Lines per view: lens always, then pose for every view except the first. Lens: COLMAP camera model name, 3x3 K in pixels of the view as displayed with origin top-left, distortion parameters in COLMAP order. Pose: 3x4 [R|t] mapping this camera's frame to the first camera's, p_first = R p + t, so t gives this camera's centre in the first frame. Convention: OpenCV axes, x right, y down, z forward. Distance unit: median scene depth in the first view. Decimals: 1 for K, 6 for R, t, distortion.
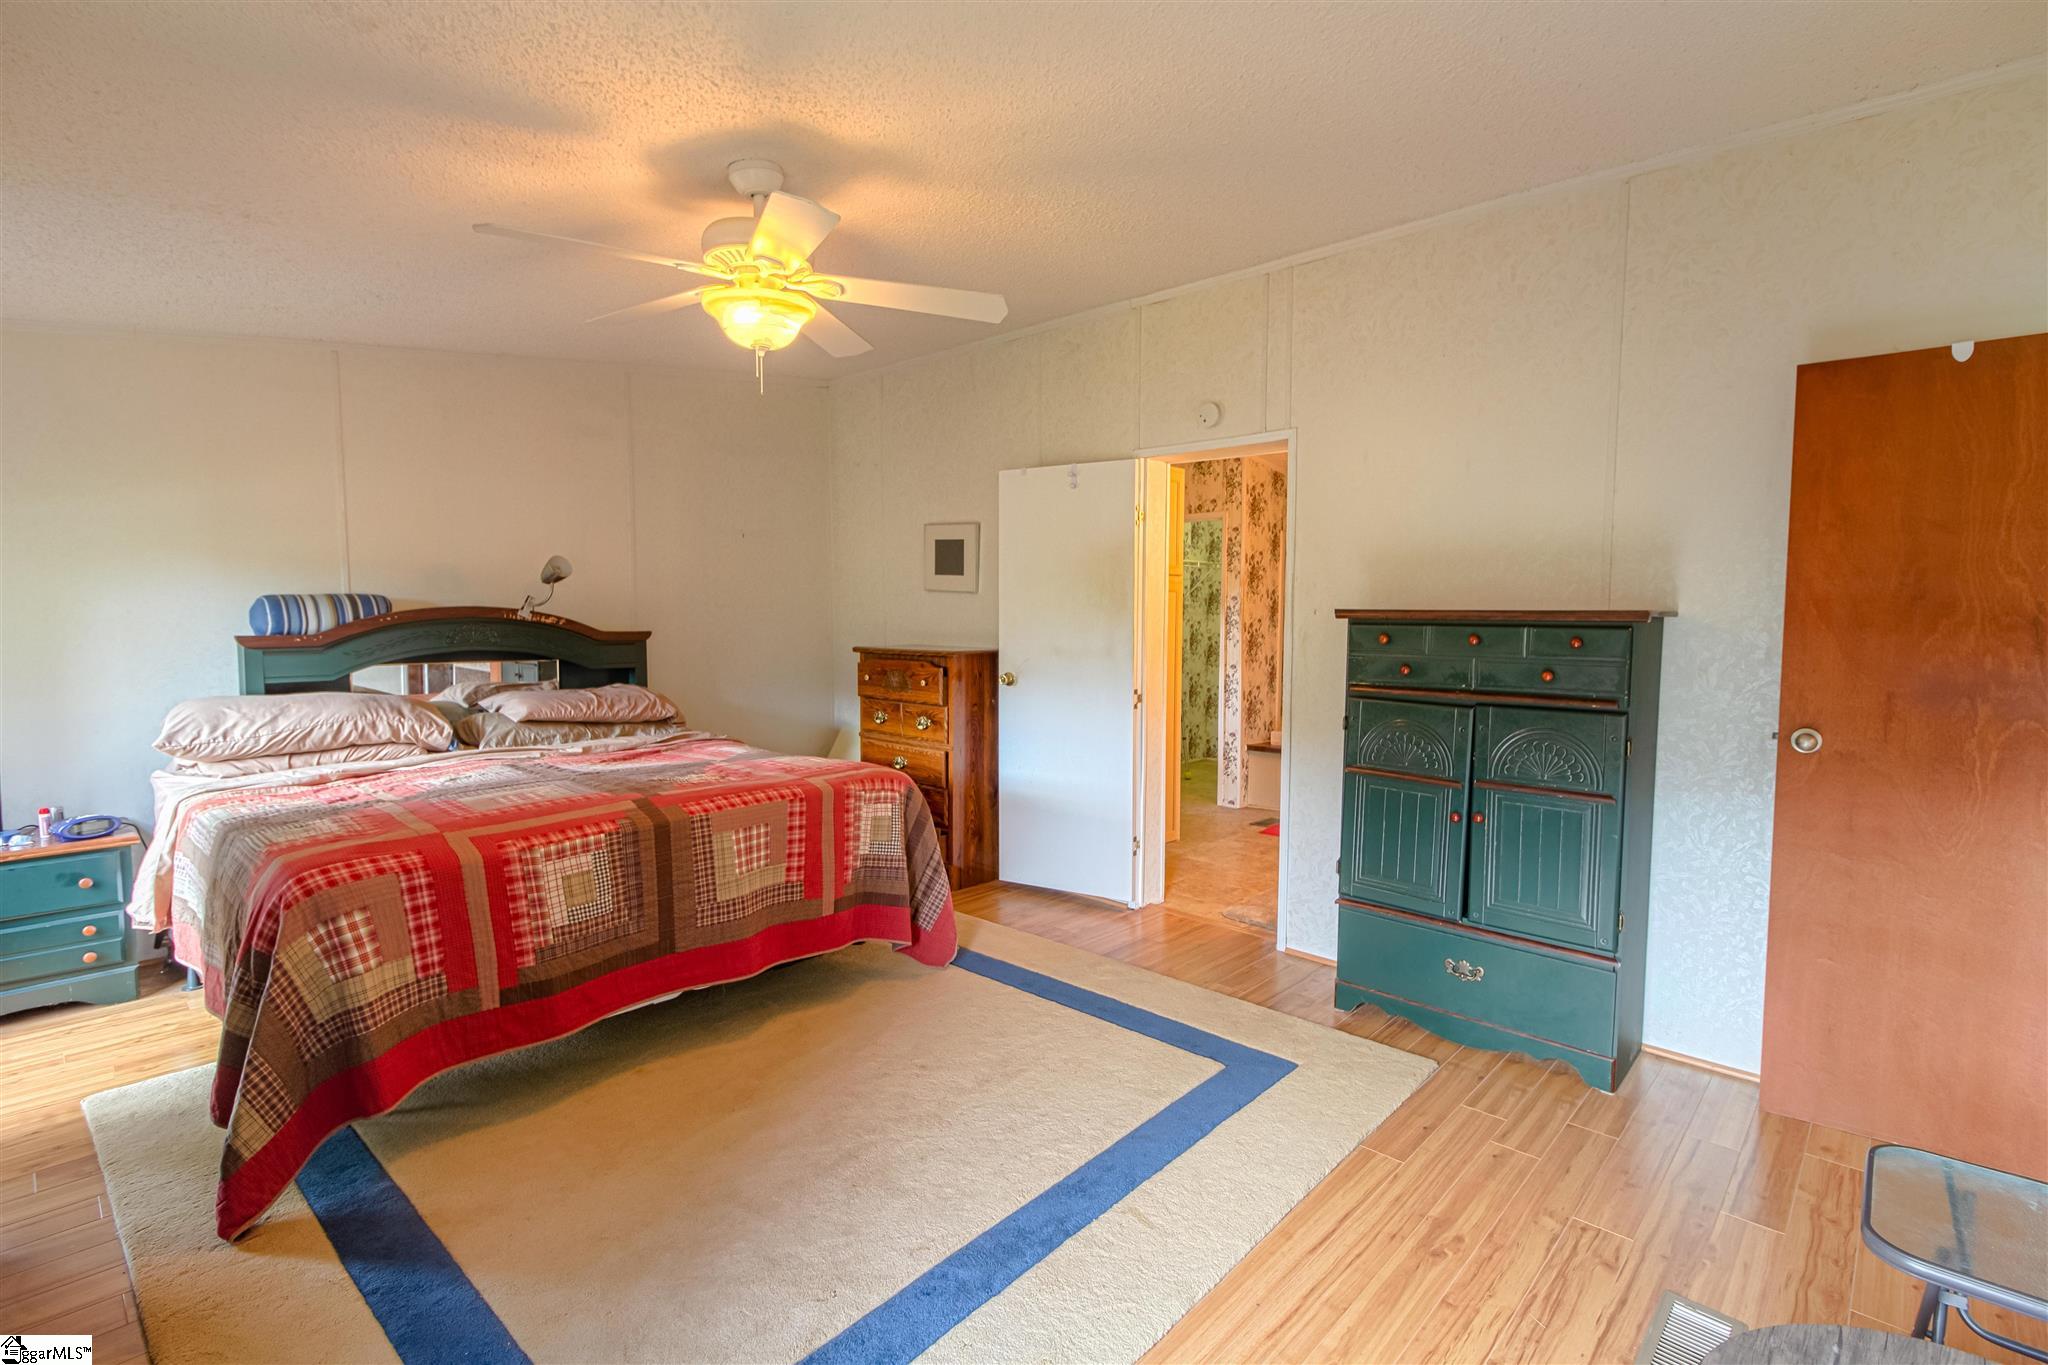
lens RADIAL K [[951.5, 0, 1041.0], [0, 951.5, 678.8], [0, 0, 1]] dist [0.017675, -0.011232]
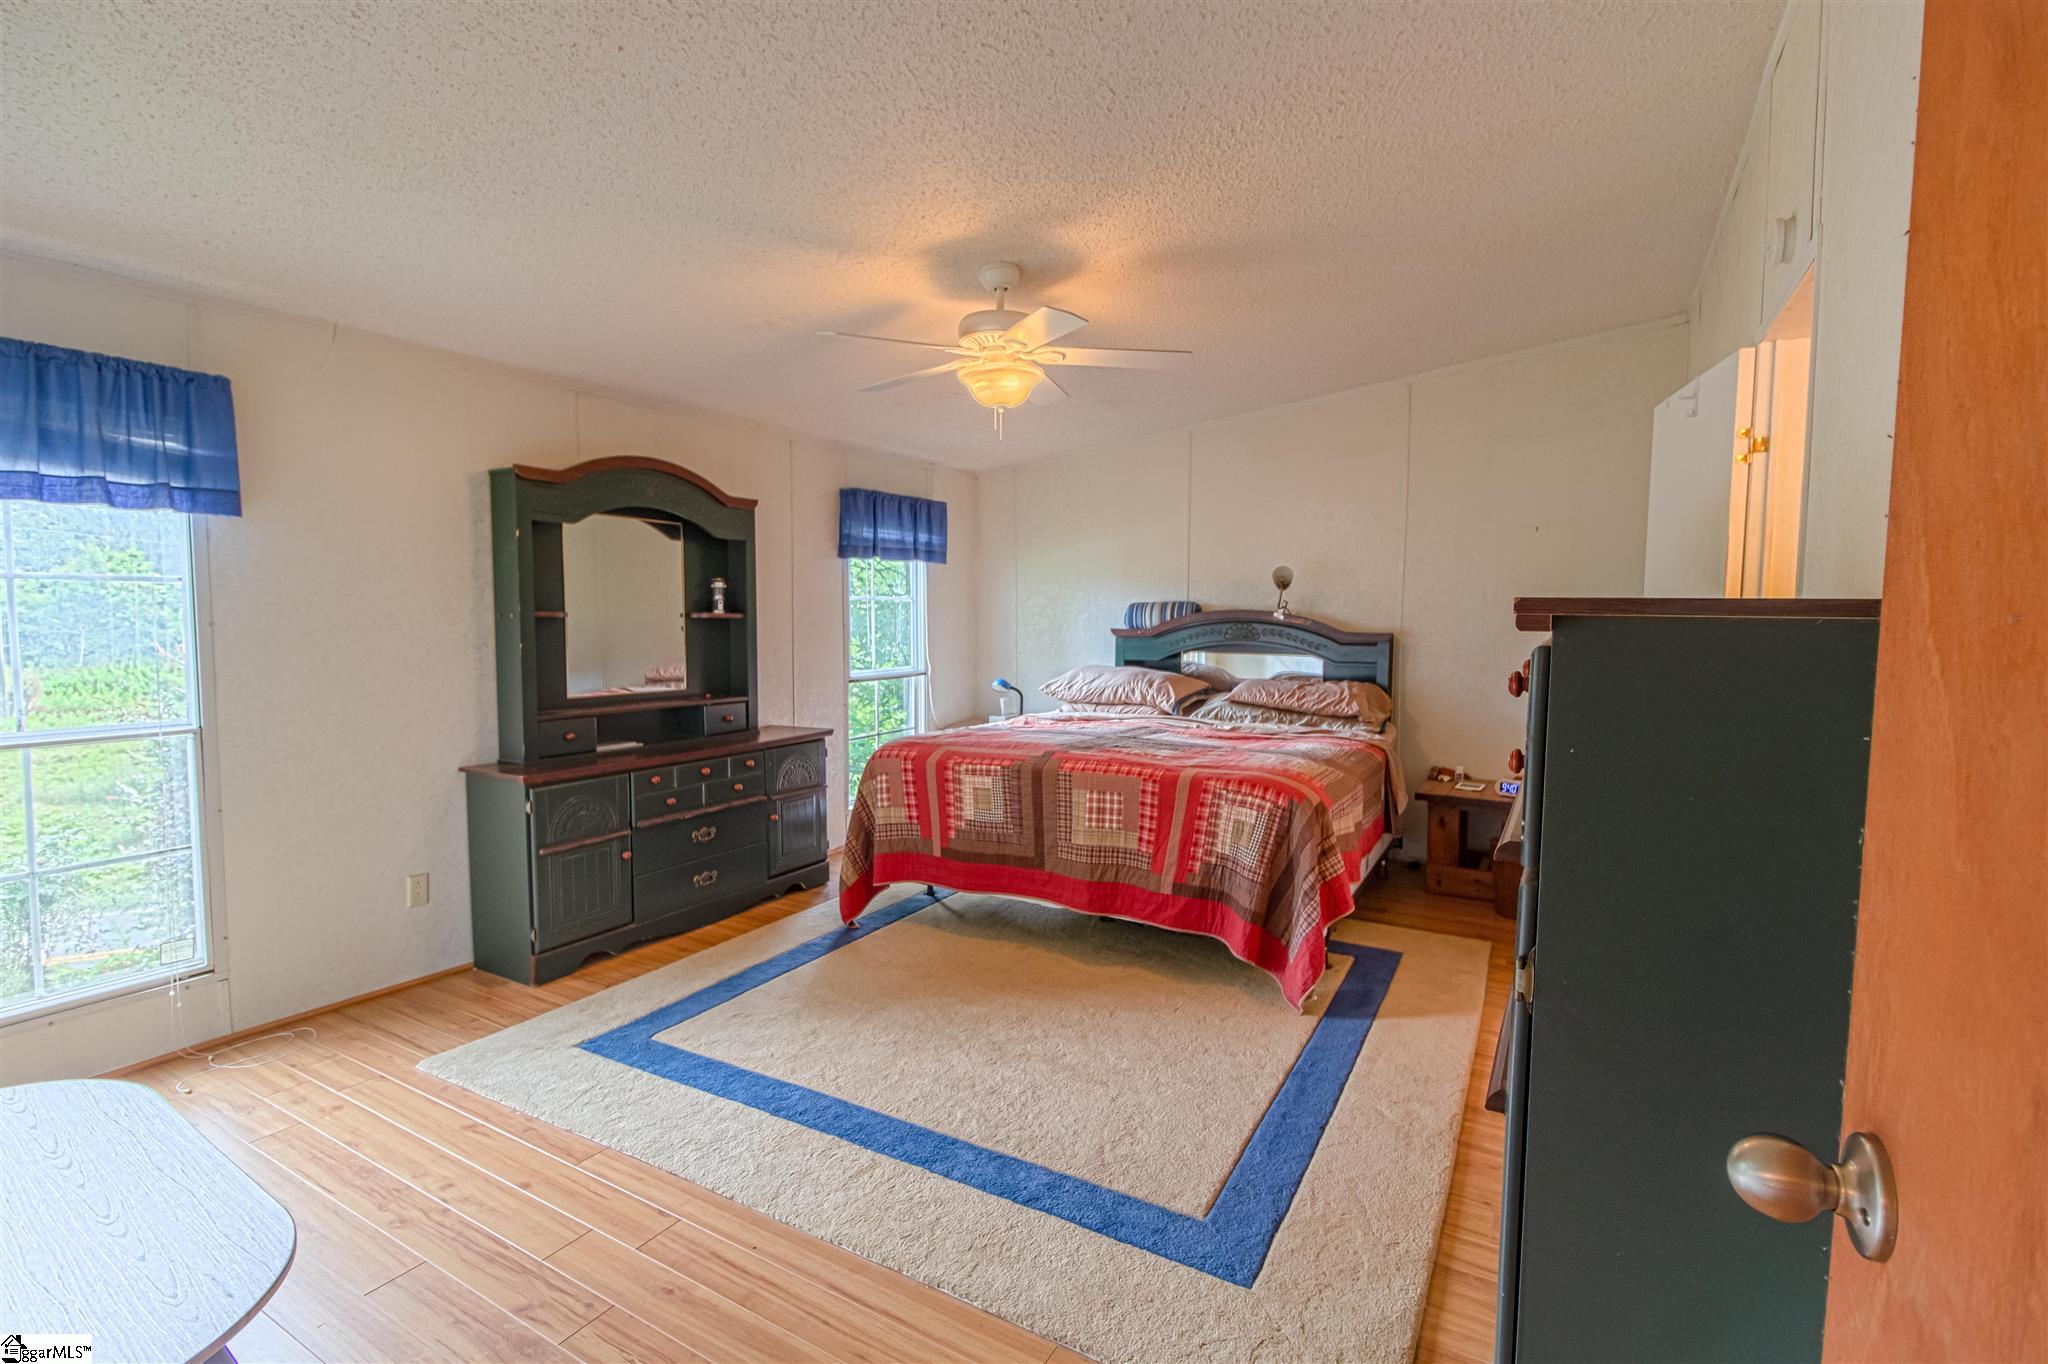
lens RADIAL K [[951.5, 0, 1041.0], [0, 951.5, 678.3], [0, 0, 1]] dist [0.017675, -0.011232]
pose [[0.208682, 0.062490, -0.975985, 0.817327], [-0.072629, 0.996191, 0.048255, -0.036191], [0.975283, 0.060815, 0.212426, 0.656681]]
